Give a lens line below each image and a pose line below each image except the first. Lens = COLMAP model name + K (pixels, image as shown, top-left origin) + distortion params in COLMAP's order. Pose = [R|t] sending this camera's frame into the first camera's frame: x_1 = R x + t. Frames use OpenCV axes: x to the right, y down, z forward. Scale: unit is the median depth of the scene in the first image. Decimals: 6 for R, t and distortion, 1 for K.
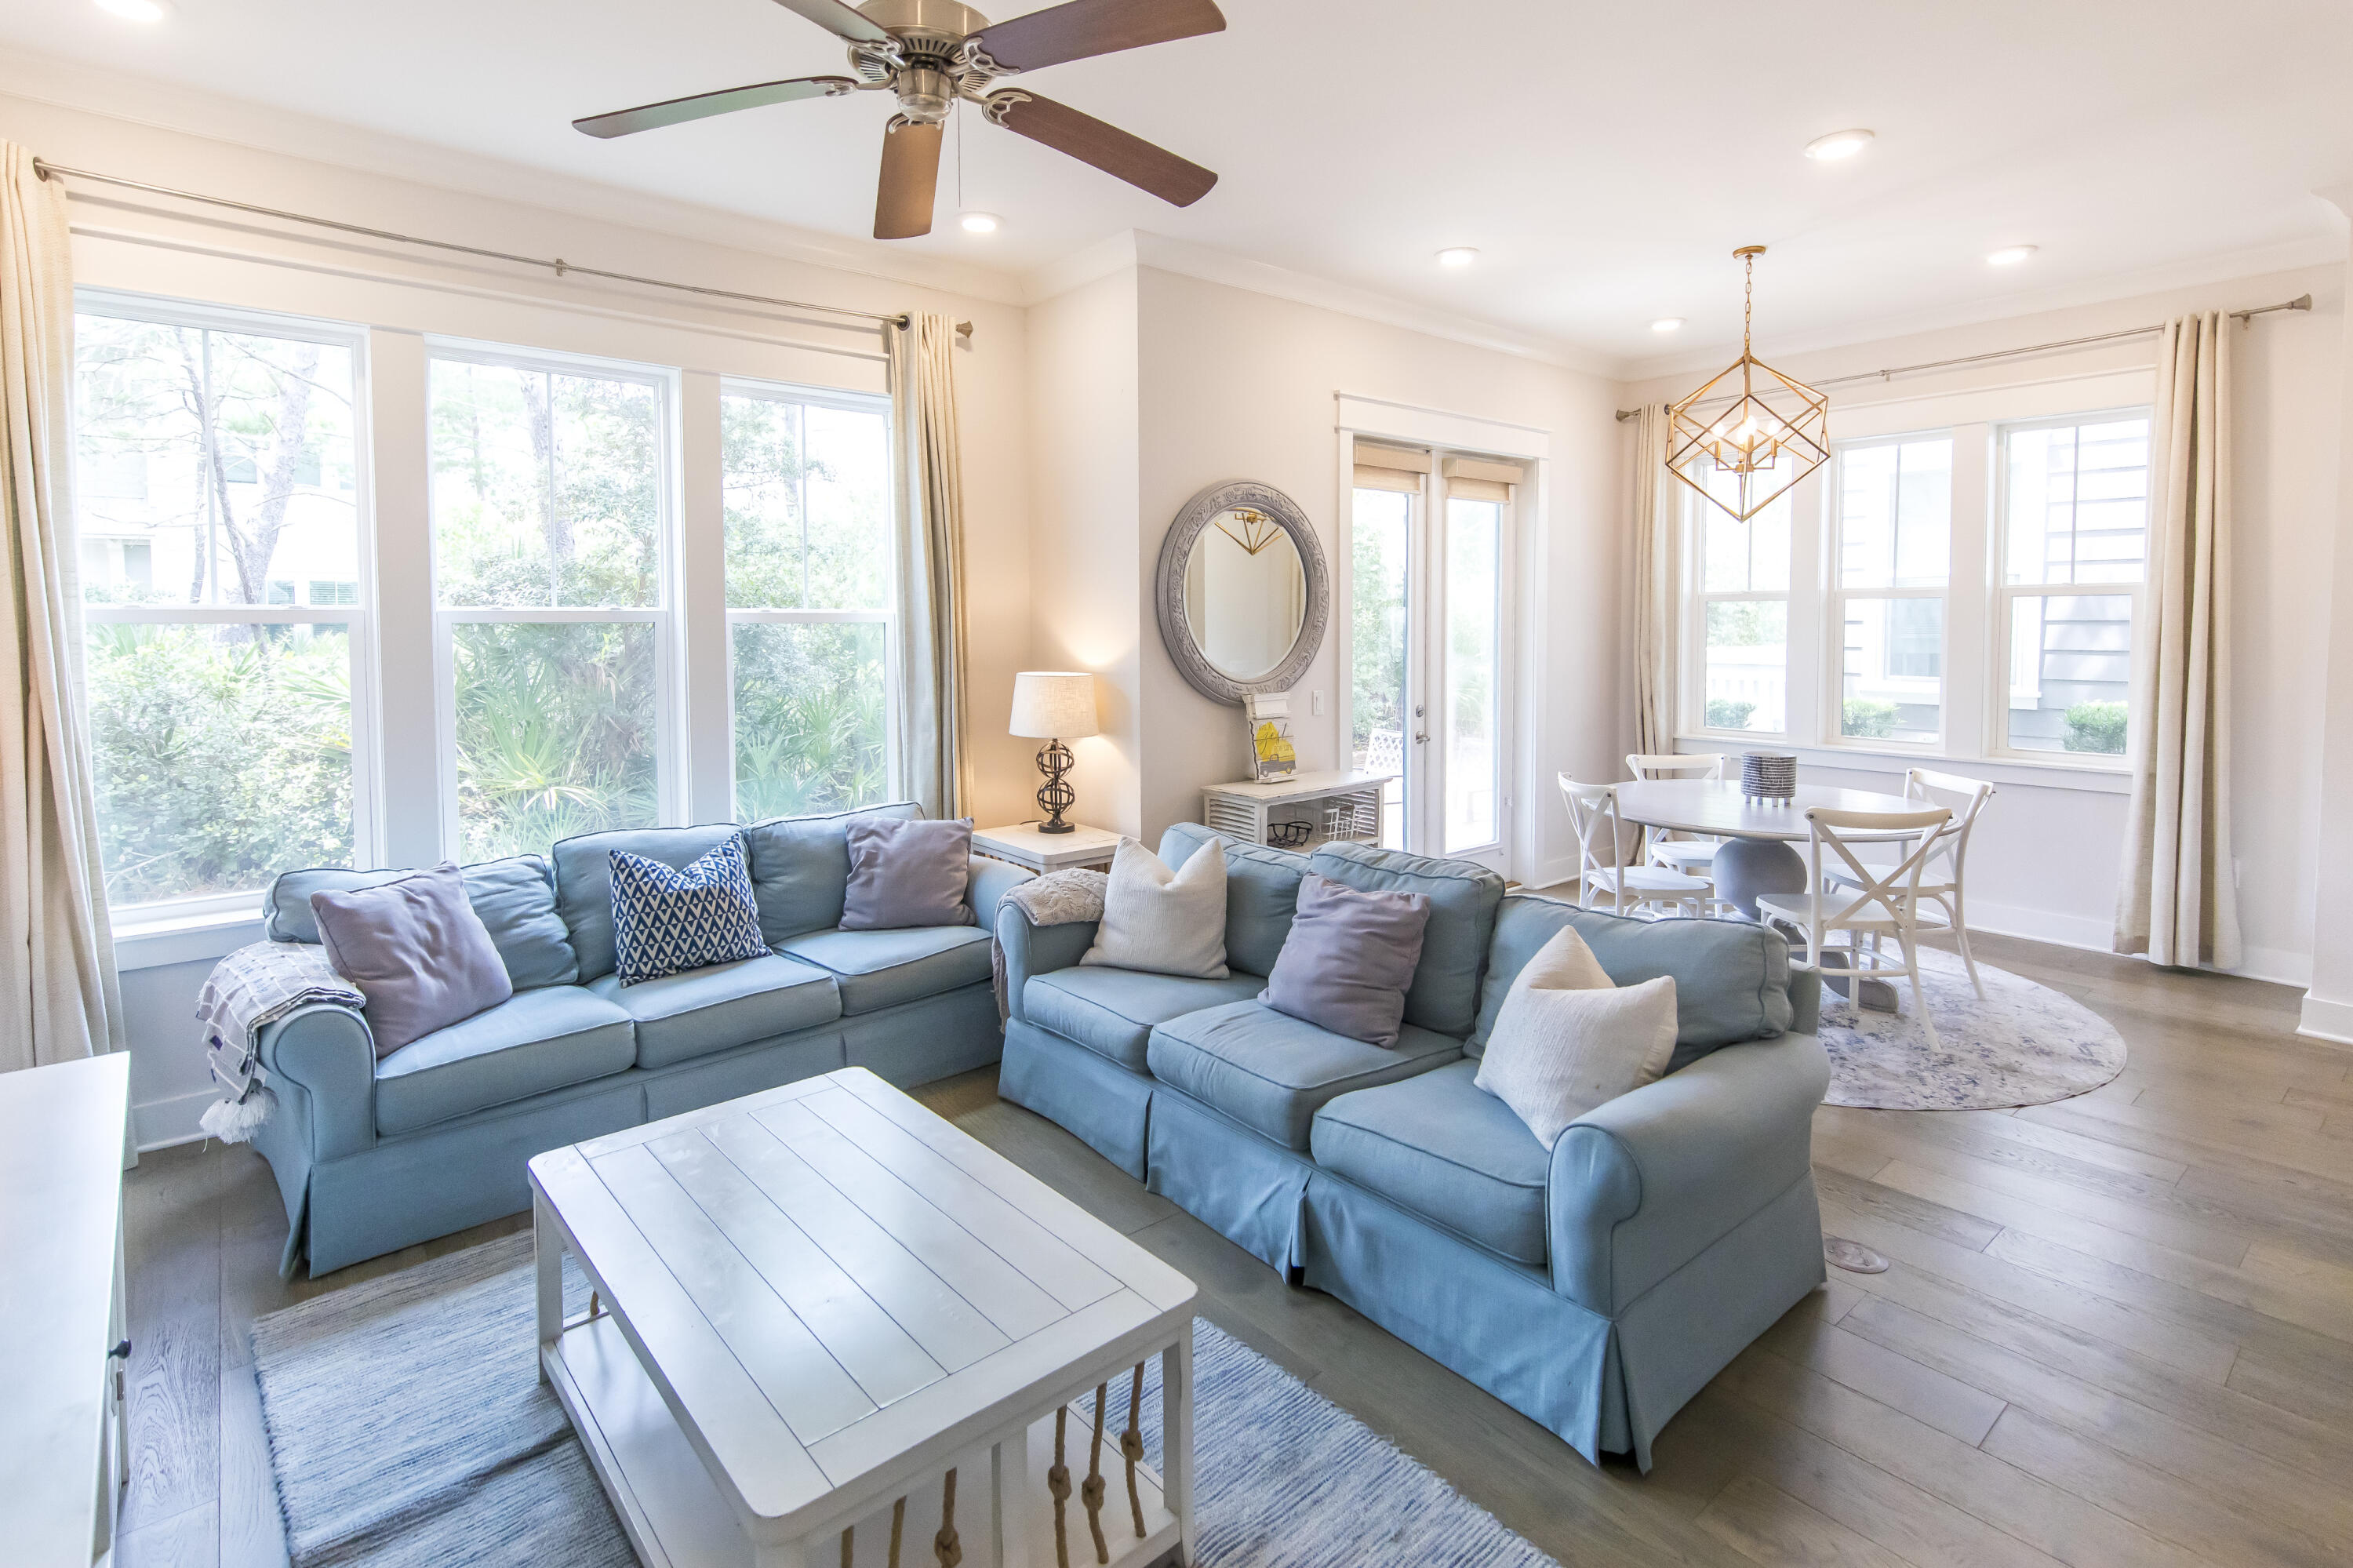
lens RADIAL K [[1117.6, 0, 1186.7], [0, 1117.6, 663.8], [0, 0, 1]] dist [0.002456, 0.000181]
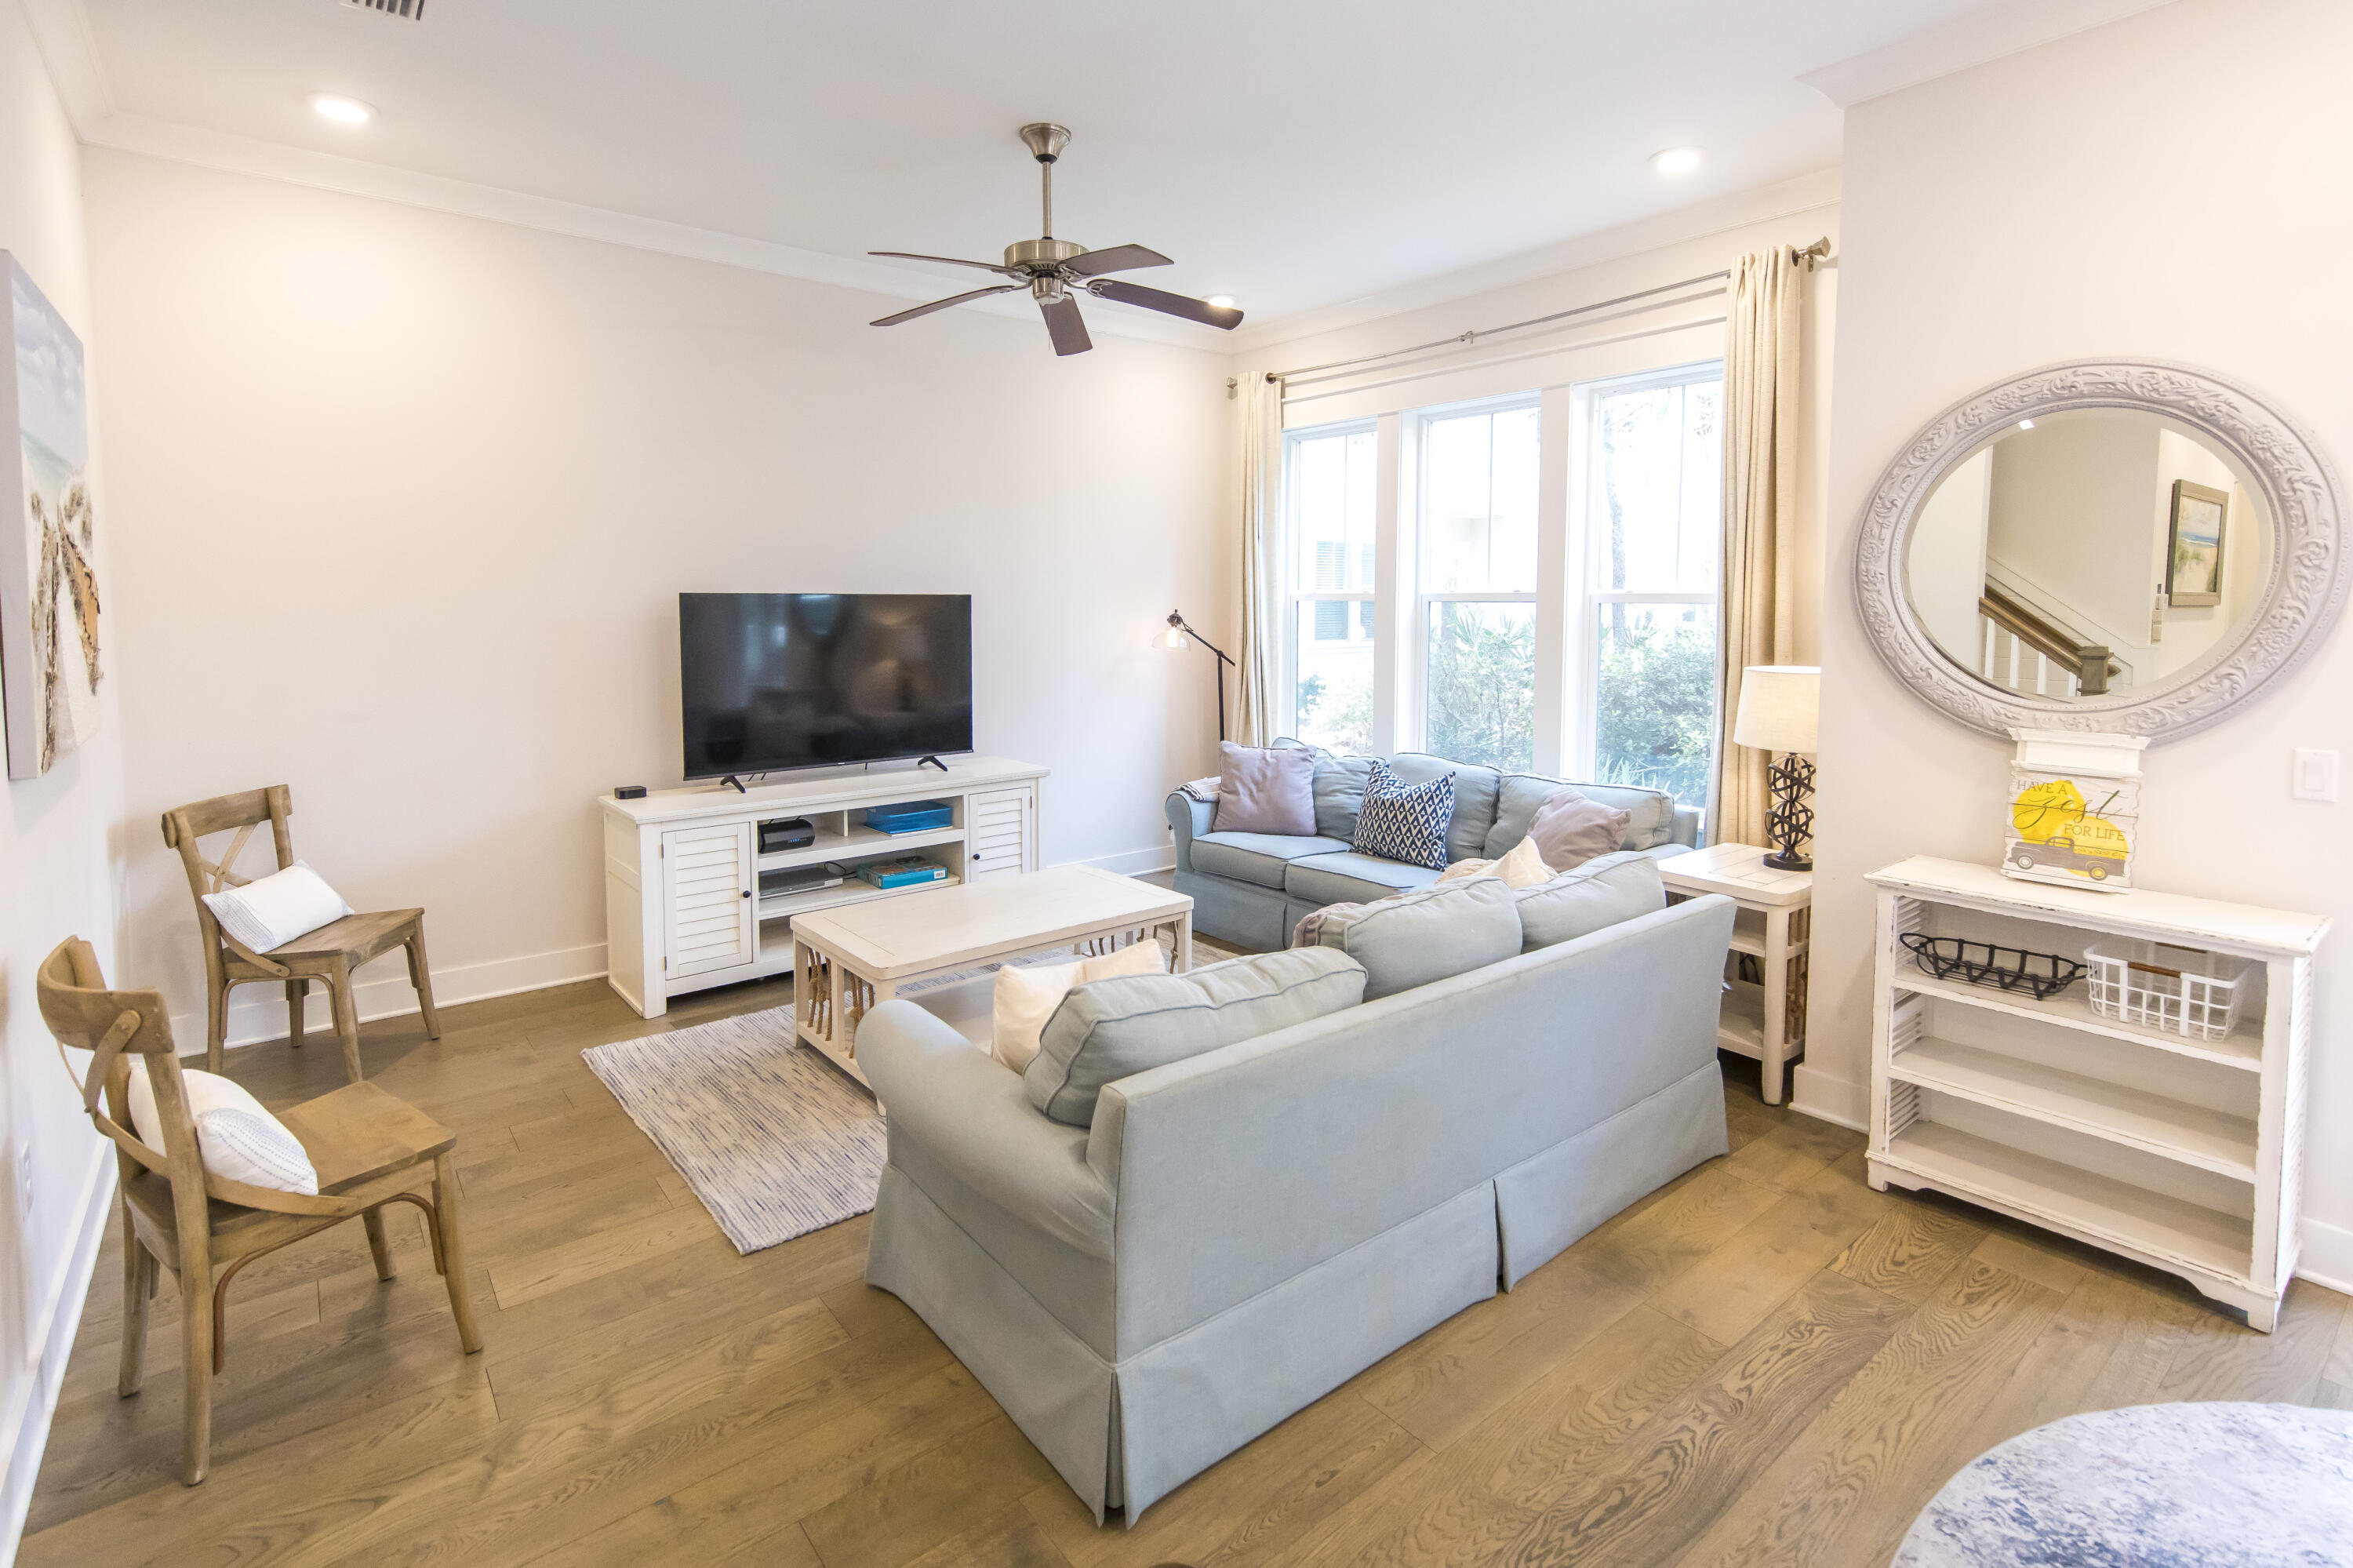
lens RADIAL K [[1138.0, 0, 1175.2], [0, 1138.0, 674.9], [0, 0, 1]] dist [0.001664, 0.000384]
pose [[-0.031376, 0.067458, -0.997229, 0.953746], [-0.042423, 0.996731, 0.068759, -0.032461], [0.998607, 0.044463, -0.028412, 0.797817]]
